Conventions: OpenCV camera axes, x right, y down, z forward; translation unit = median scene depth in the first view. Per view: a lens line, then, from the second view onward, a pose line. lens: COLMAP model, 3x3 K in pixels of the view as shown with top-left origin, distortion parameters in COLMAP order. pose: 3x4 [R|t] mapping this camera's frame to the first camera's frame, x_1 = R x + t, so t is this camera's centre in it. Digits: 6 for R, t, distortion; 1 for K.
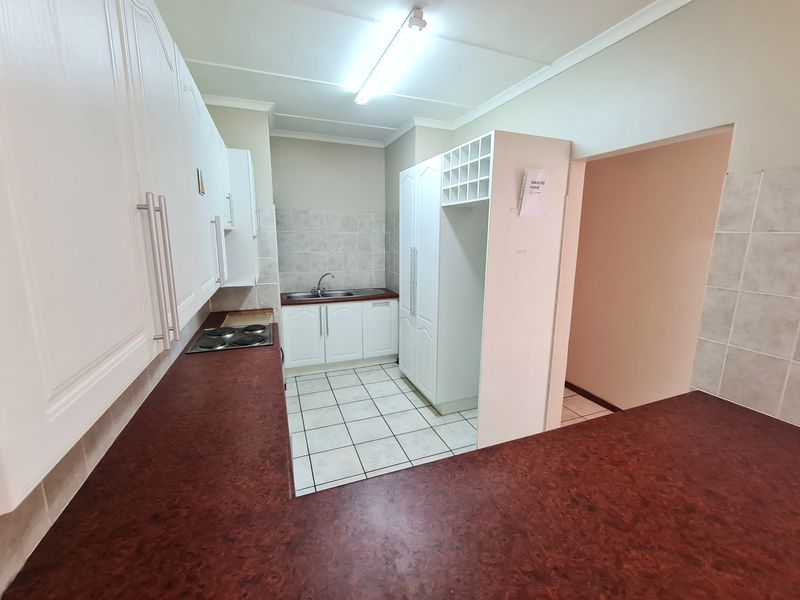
lens RADIAL K [[331.0, 0, 402.2], [0, 331.0, 297.2], [0, 0, 1]] dist [-0.004779, 0.002015]
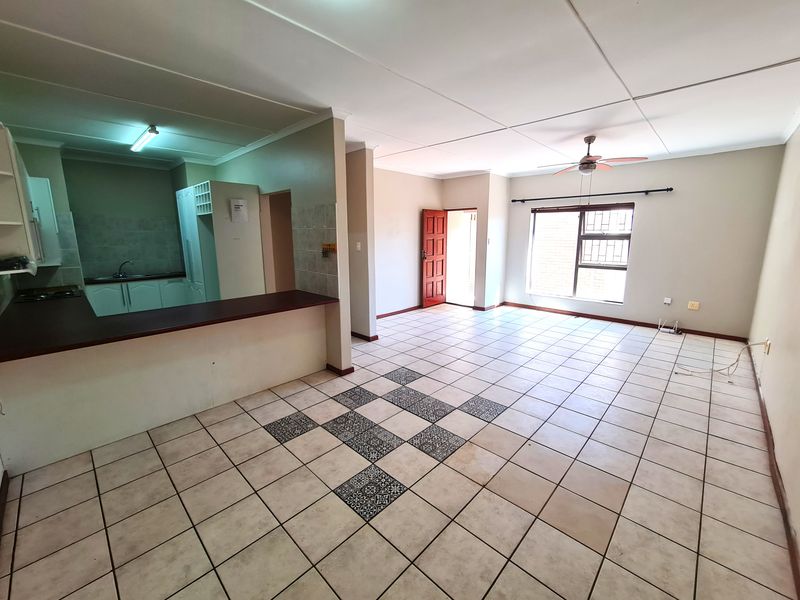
lens RADIAL K [[331.0, 0, 401.3], [0, 331.0, 295.7], [0, 0, 1]] dist [-0.004779, 0.002015]
pose [[0.911731, -0.084862, 0.401926, 0.285082], [0.086764, 0.996137, 0.013508, 0.171672], [-0.401520, 0.022557, 0.915572, -0.803728]]
